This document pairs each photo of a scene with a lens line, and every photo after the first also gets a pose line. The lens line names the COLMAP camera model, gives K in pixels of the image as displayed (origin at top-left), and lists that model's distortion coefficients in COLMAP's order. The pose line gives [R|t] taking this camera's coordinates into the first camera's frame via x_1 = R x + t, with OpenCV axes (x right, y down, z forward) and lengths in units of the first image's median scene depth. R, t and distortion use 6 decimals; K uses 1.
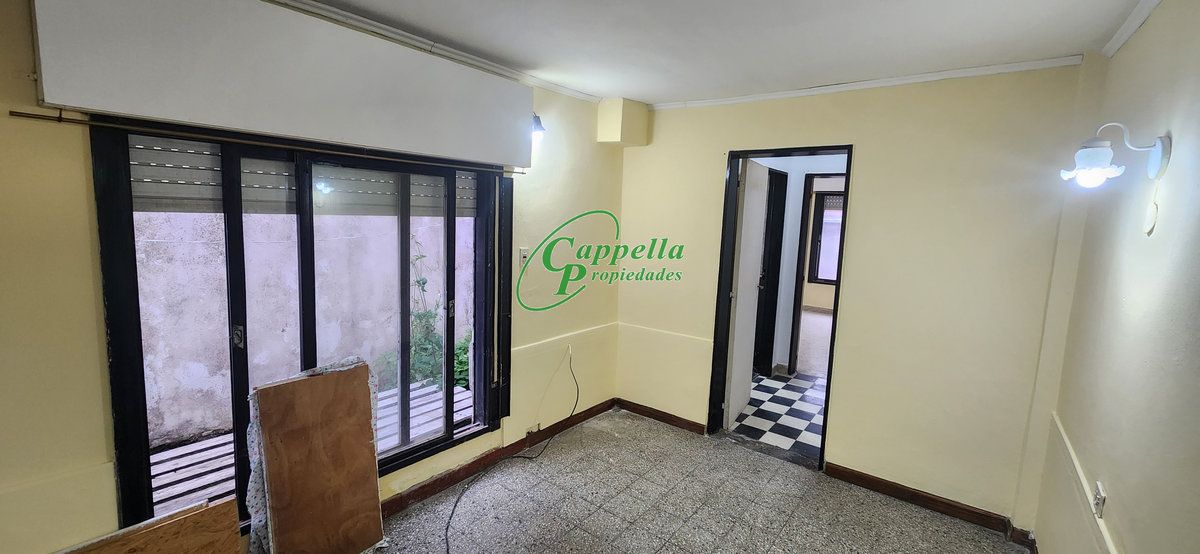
lens RADIAL K [[481.5, 0, 592.3], [0, 481.5, 268.3], [0, 0, 1]] dist [0.001693, -0.005487]
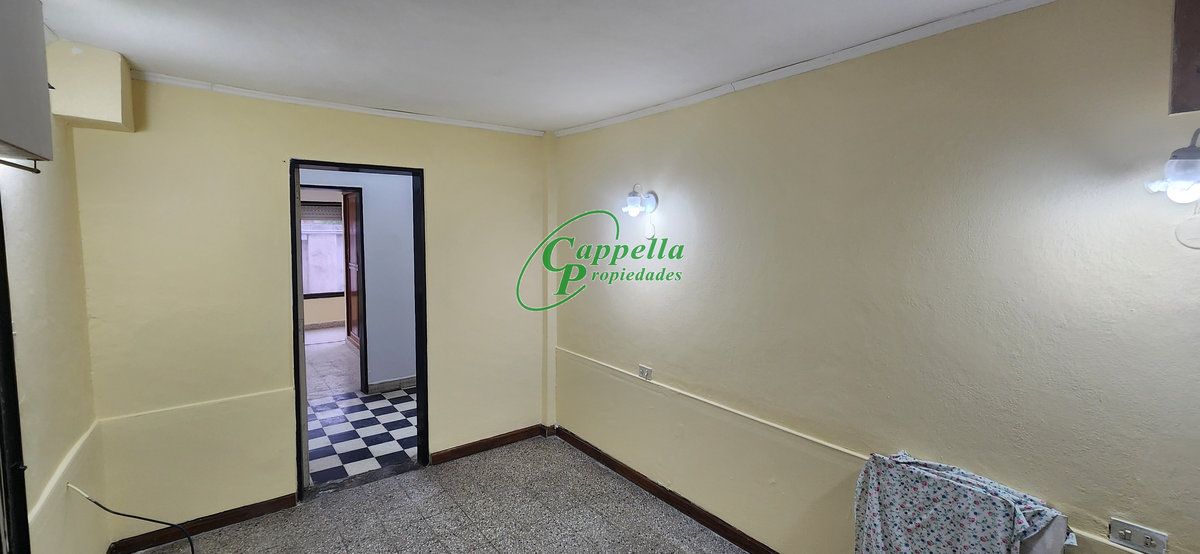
lens RADIAL K [[485.4, 0, 594.0], [0, 485.4, 269.2], [0, 0, 1]] dist [0.005205, -0.005851]
pose [[0.267052, -0.110284, 0.957351, -0.441318], [0.114382, 0.990035, 0.082143, -0.067794], [-0.956870, 0.087567, 0.277005, 0.302006]]
